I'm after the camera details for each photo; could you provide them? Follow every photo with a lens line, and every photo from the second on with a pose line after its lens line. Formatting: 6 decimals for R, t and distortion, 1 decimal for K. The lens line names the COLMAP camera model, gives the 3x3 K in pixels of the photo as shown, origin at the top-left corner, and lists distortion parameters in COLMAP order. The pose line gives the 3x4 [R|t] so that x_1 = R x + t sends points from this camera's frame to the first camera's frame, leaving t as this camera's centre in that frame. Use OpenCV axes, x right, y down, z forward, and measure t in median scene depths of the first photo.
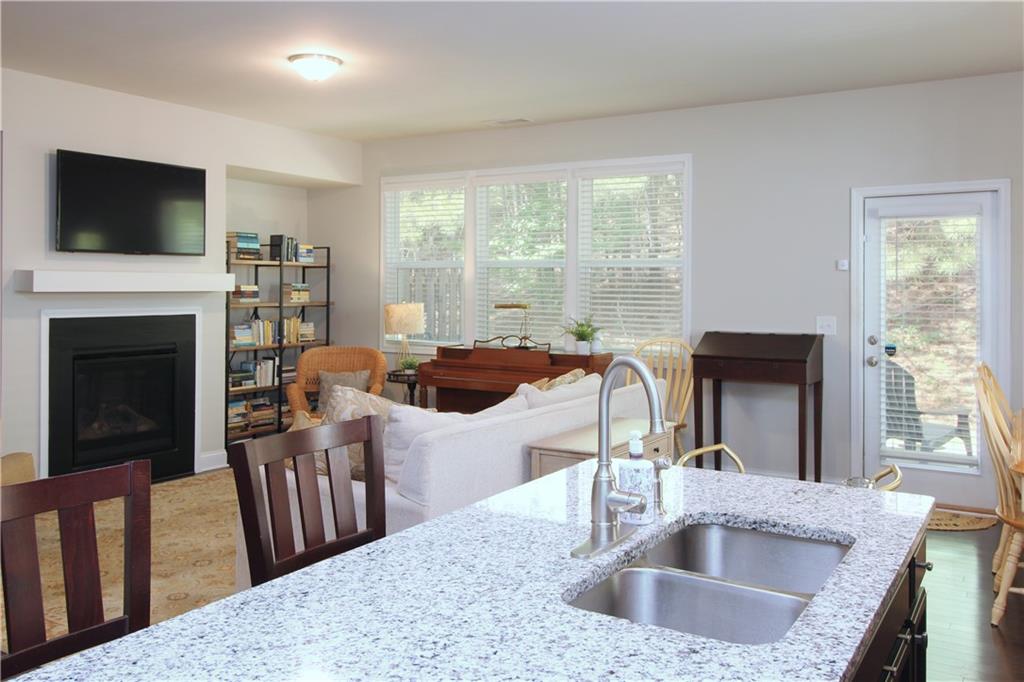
lens RADIAL K [[857.7, 0, 532.2], [0, 857.7, 282.3], [0, 0, 1]] dist [-0.006785, -0.008488]
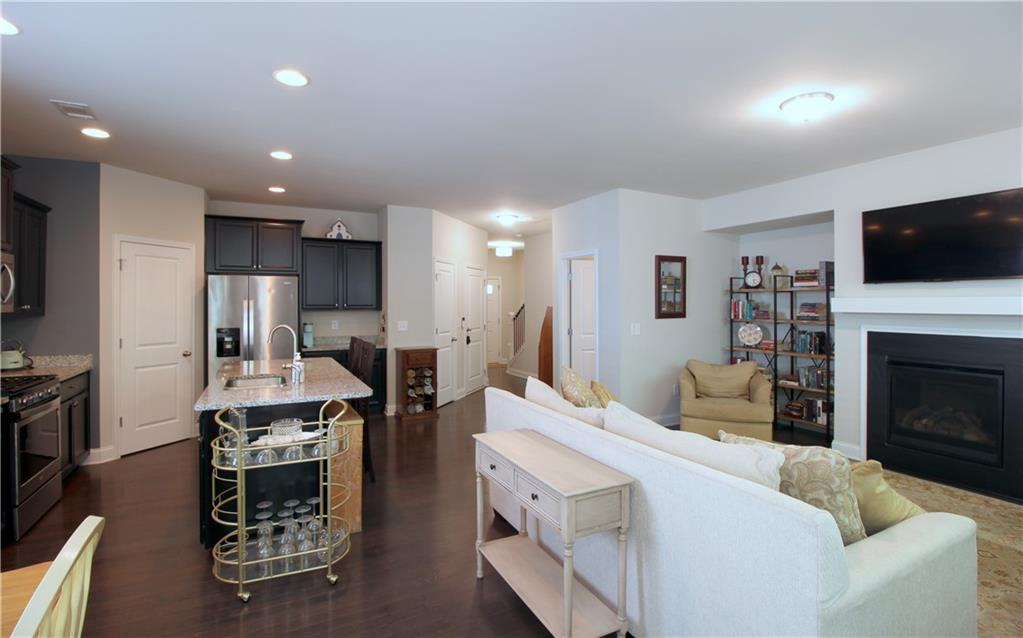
lens RADIAL K [[486.5, 0, 509.9], [0, 486.5, 310.0], [0, 0, 1]] dist [-0.001283, -0.000157]
pose [[-0.515174, 0.004636, -0.857073, 0.336795], [-0.004261, 0.999959, 0.007971, 0.002633], [0.857075, 0.007759, -0.515133, 0.703356]]
